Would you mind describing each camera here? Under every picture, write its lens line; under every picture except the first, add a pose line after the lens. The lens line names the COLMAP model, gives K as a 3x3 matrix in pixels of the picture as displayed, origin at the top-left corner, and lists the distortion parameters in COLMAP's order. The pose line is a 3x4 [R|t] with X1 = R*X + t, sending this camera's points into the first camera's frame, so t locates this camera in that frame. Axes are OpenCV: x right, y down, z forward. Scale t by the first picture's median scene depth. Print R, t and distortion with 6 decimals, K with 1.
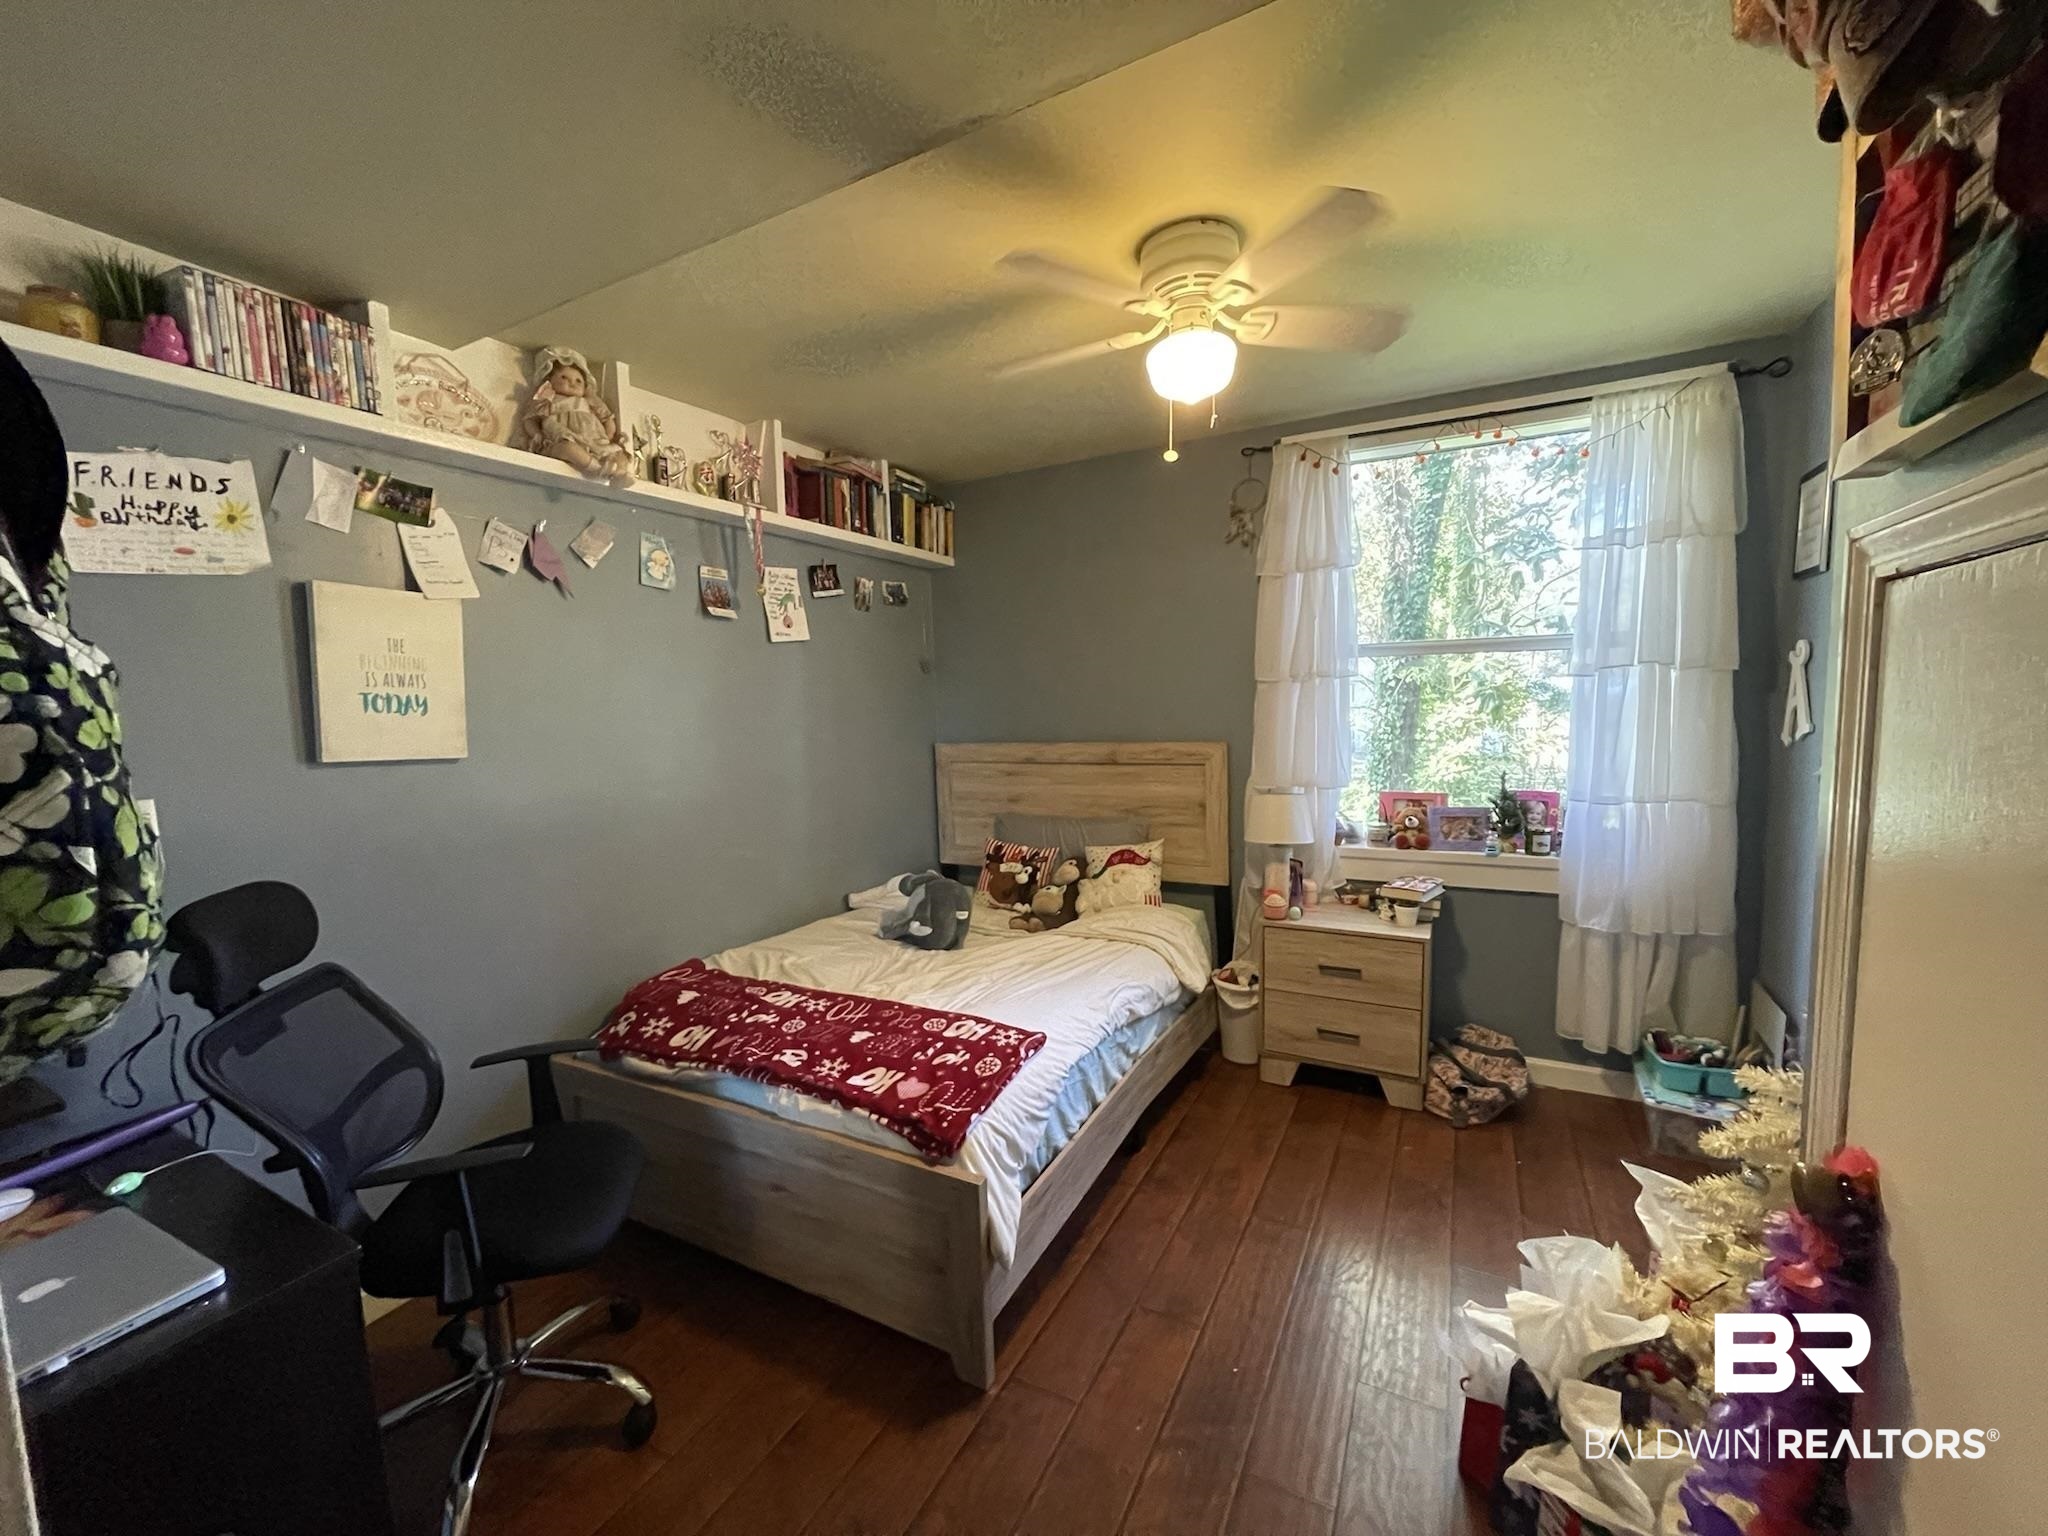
lens RADIAL K [[822.7, 0, 1023.6], [0, 822.7, 774.7], [0, 0, 1]] dist [-0.002008, -0.000141]
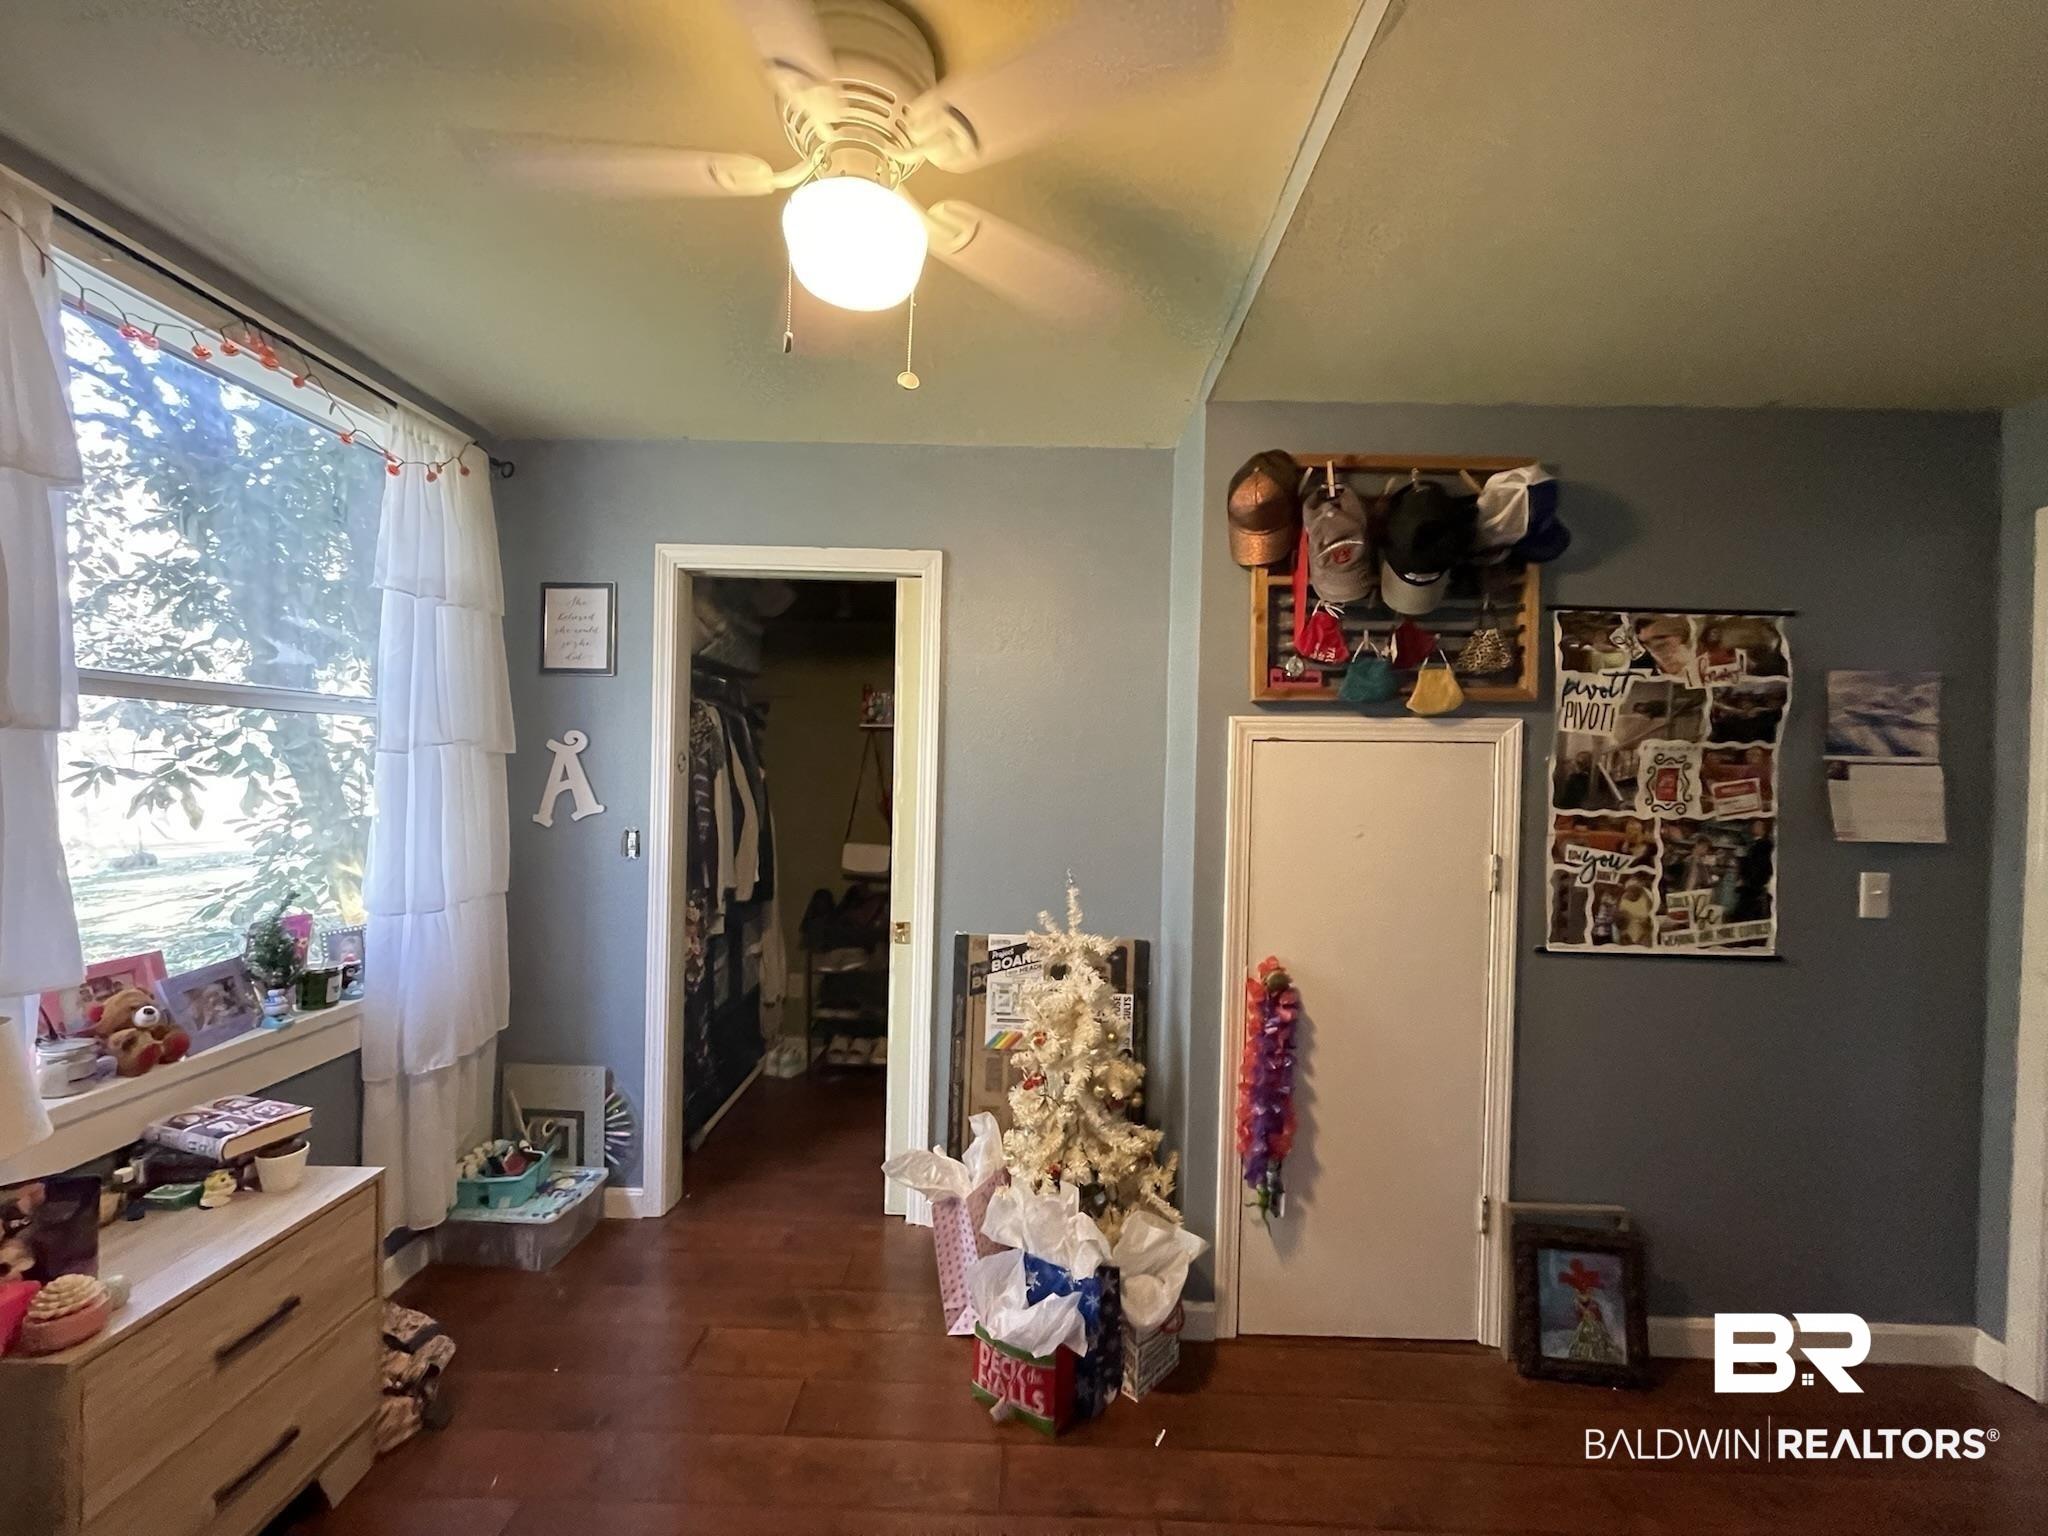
lens RADIAL K [[822.7, 0, 1023.6], [0, 822.7, 774.7], [0, 0, 1]] dist [-0.002008, -0.000141]
pose [[-0.462591, 0.005397, 0.886555, -0.263737], [0.072860, 0.996830, 0.031949, -0.075302], [-0.883573, 0.079374, -0.461518, 0.752174]]
